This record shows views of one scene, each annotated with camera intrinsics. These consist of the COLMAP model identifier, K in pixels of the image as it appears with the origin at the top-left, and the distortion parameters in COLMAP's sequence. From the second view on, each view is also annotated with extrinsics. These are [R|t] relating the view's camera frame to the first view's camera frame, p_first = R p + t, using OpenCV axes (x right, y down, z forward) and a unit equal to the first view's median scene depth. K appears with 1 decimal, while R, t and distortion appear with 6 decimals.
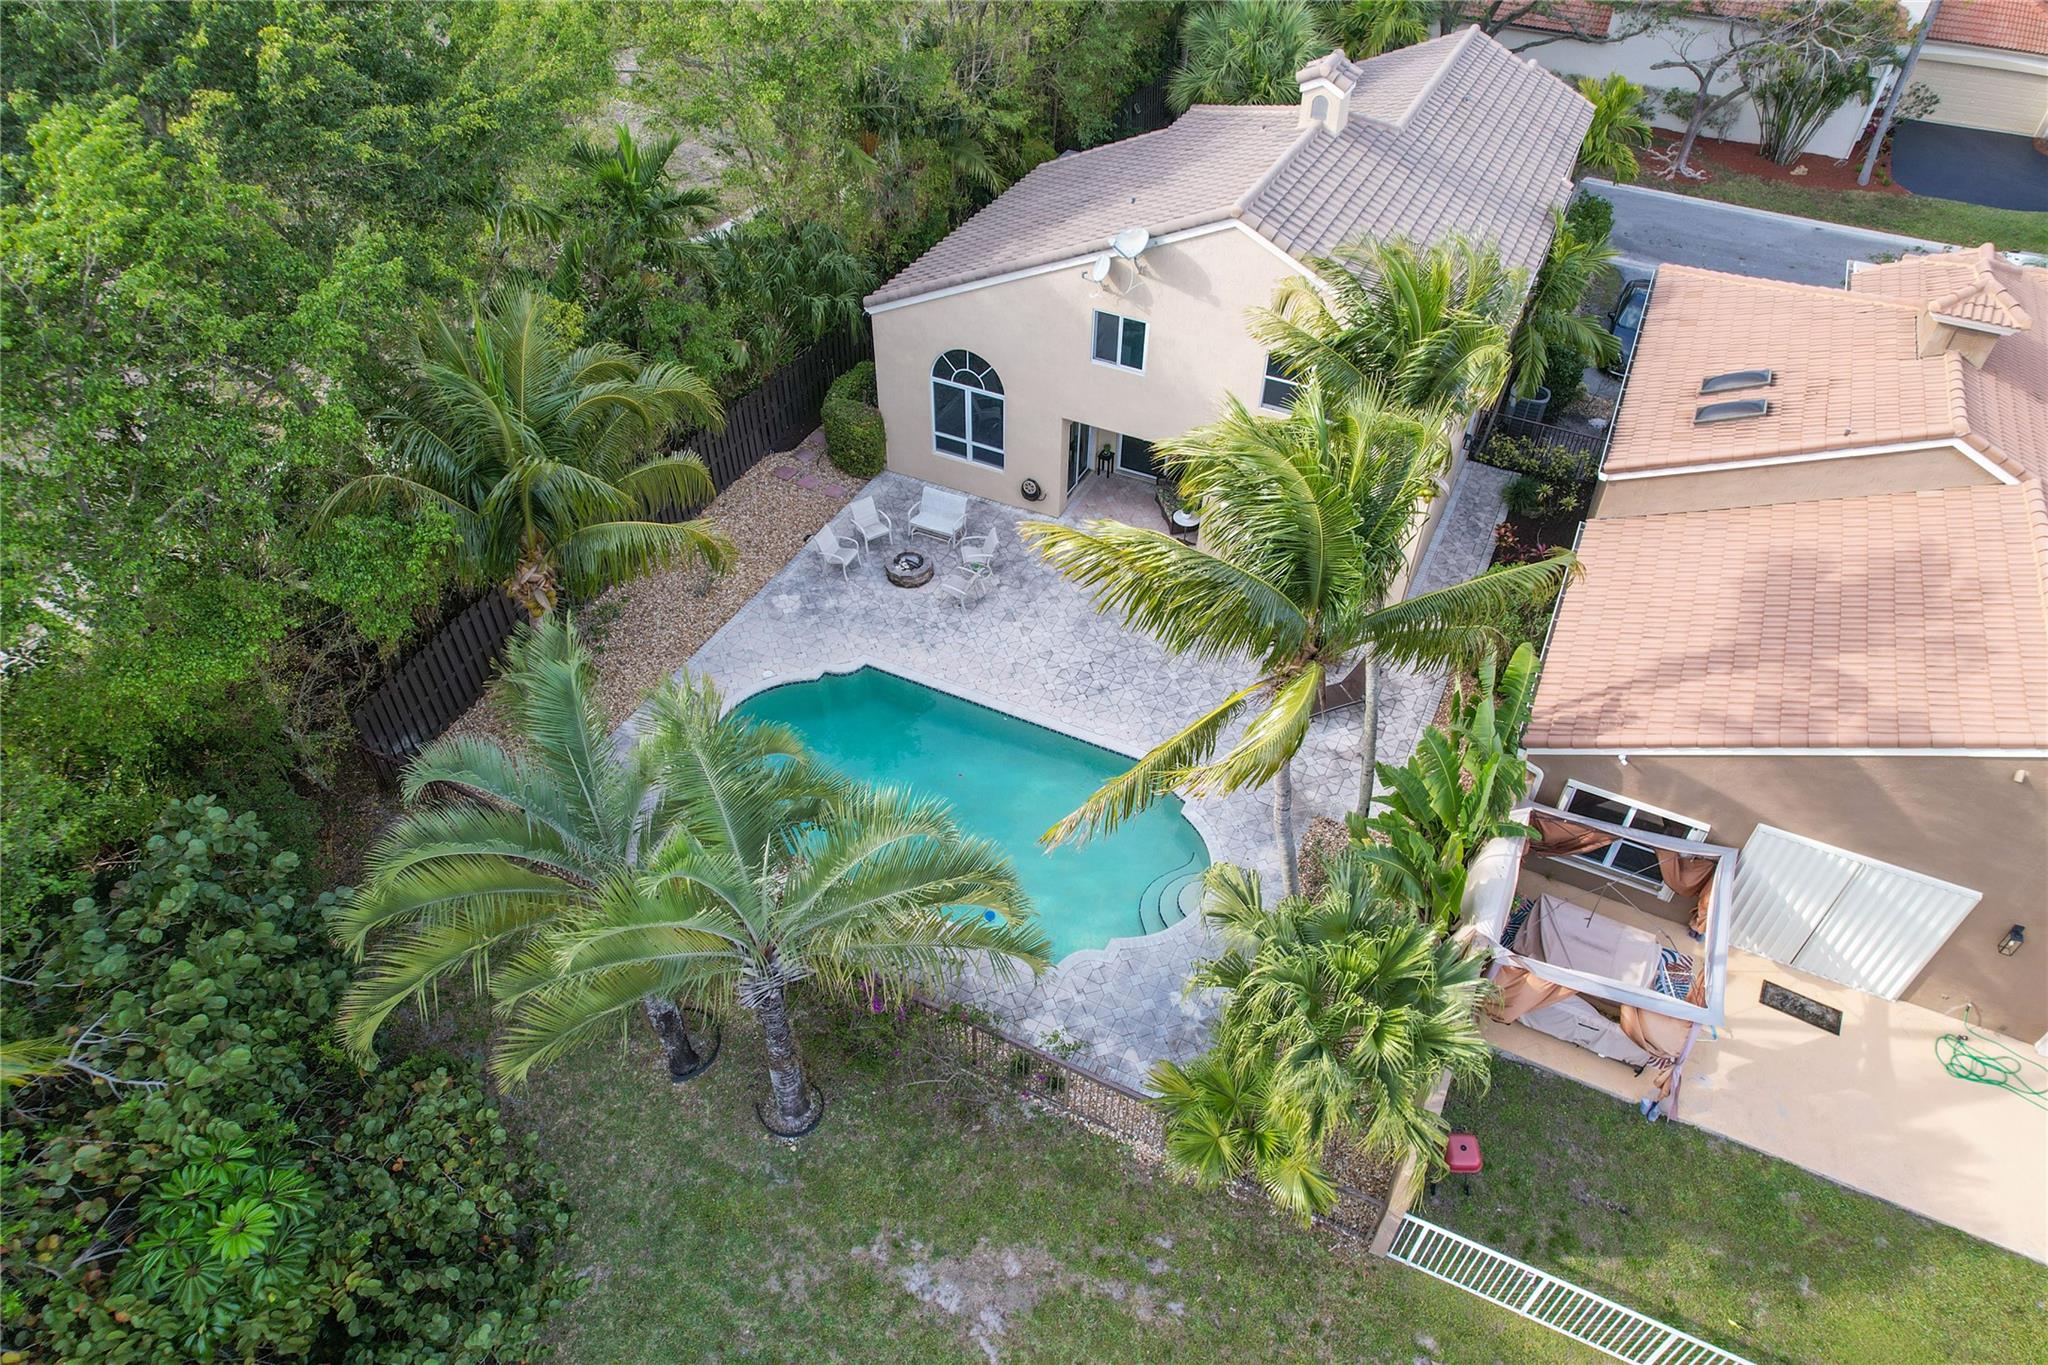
lens RADIAL K [[1273.8, 0, 1024.0], [0, 1273.8, 682.5], [0, 0, 1]] dist [-0.000609, -0.000037]
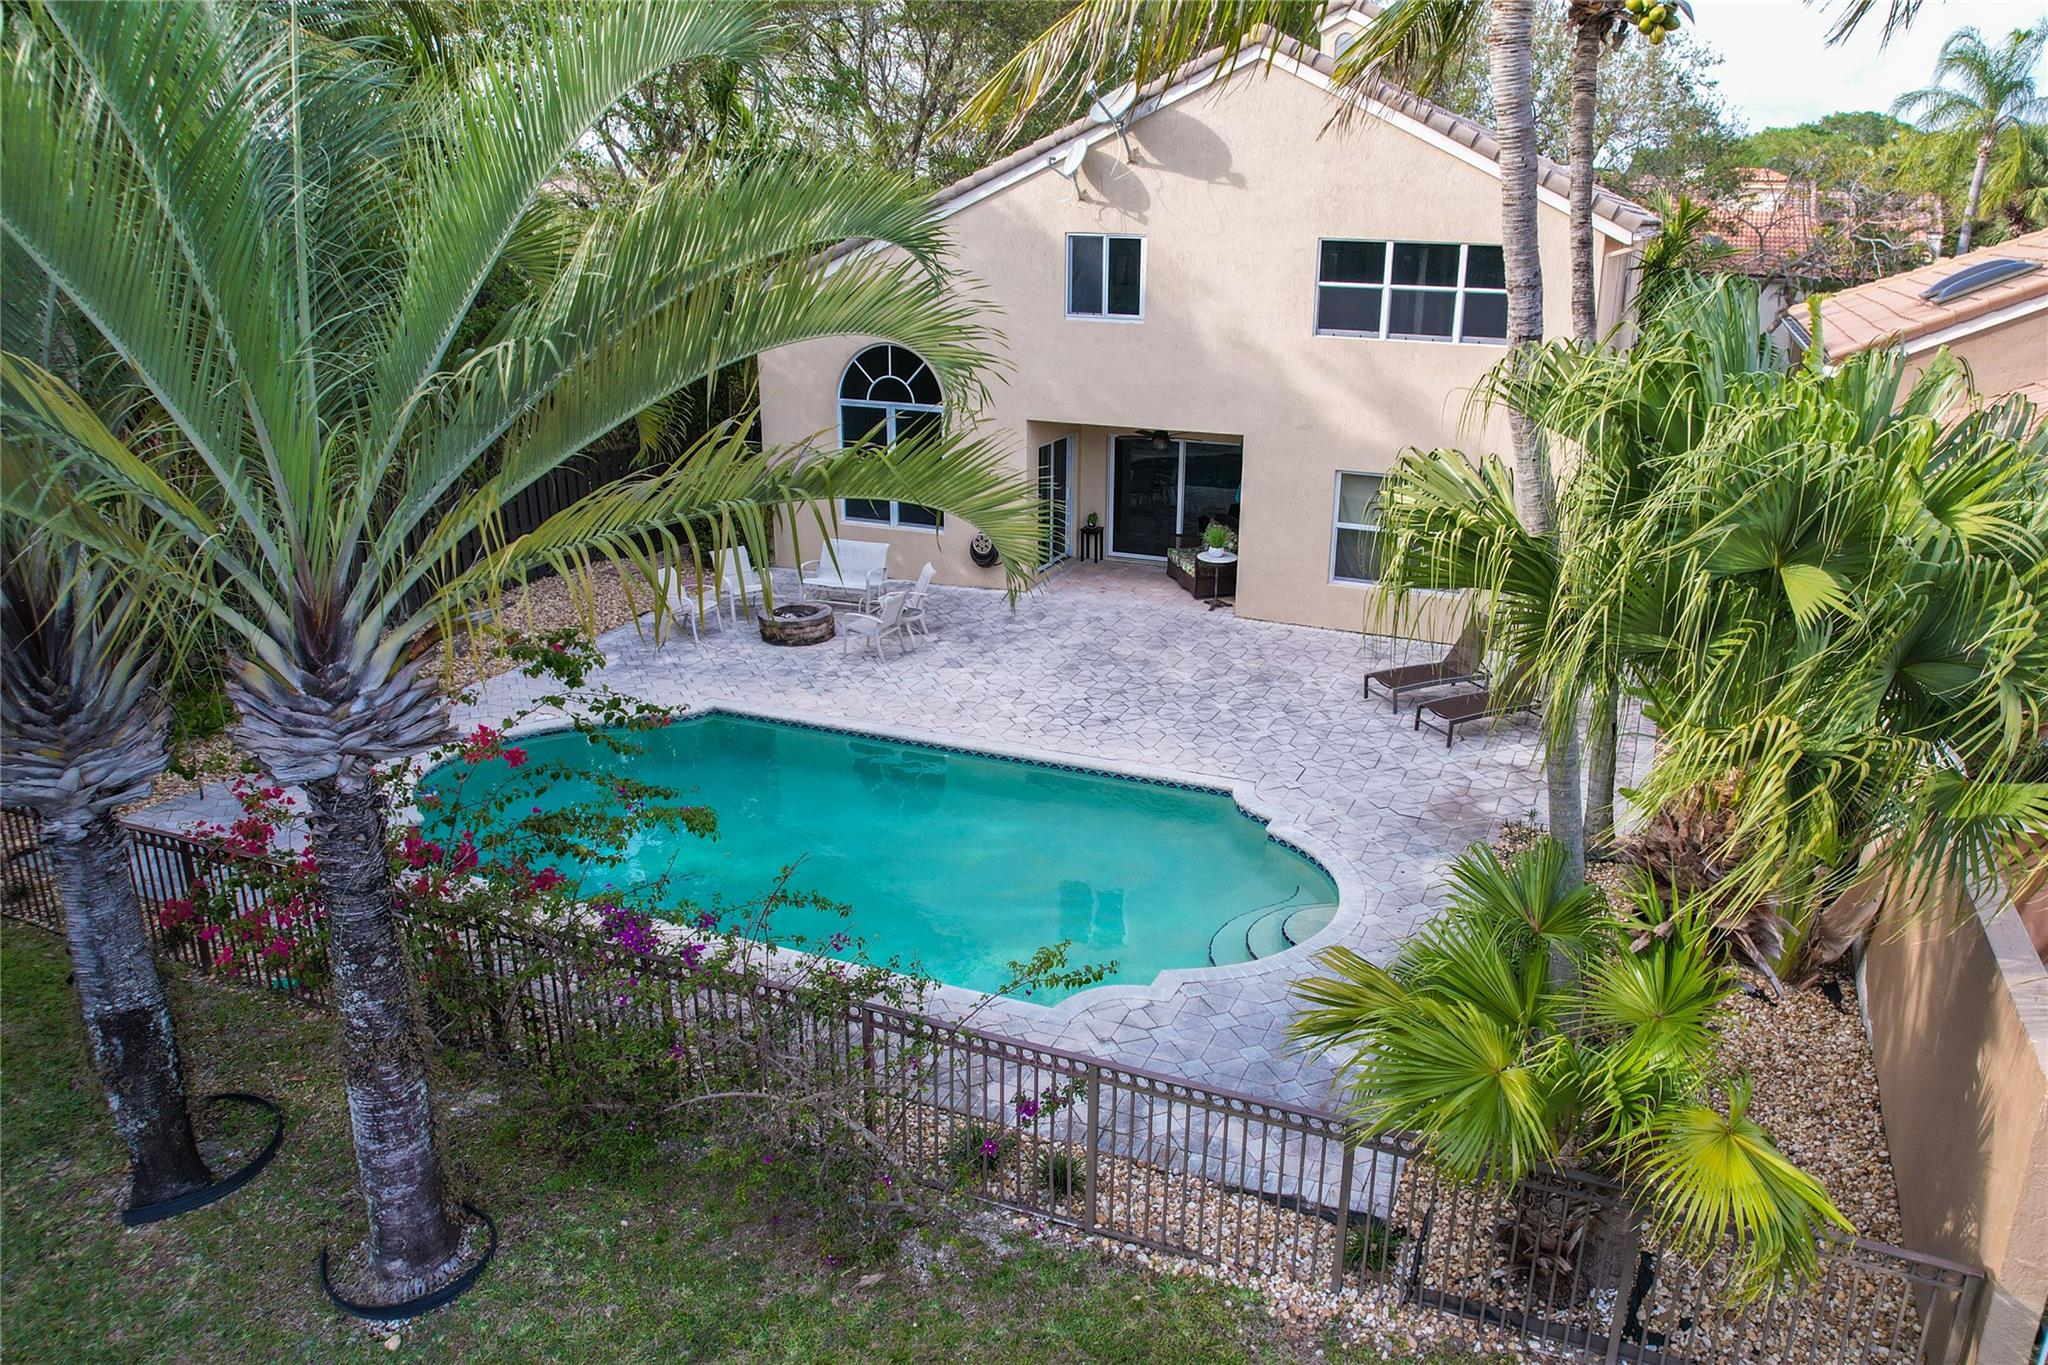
lens RADIAL K [[1467.9, 0, 1066.1], [0, 1467.9, 683.2], [0, 0, 1]] dist [0.001785, 0.003214]
pose [[0.997915, -0.020242, 0.061290, -0.000490], [0.043438, 0.912959, -0.405732, 0.265344], [-0.047742, 0.407548, 0.911935, 0.357692]]
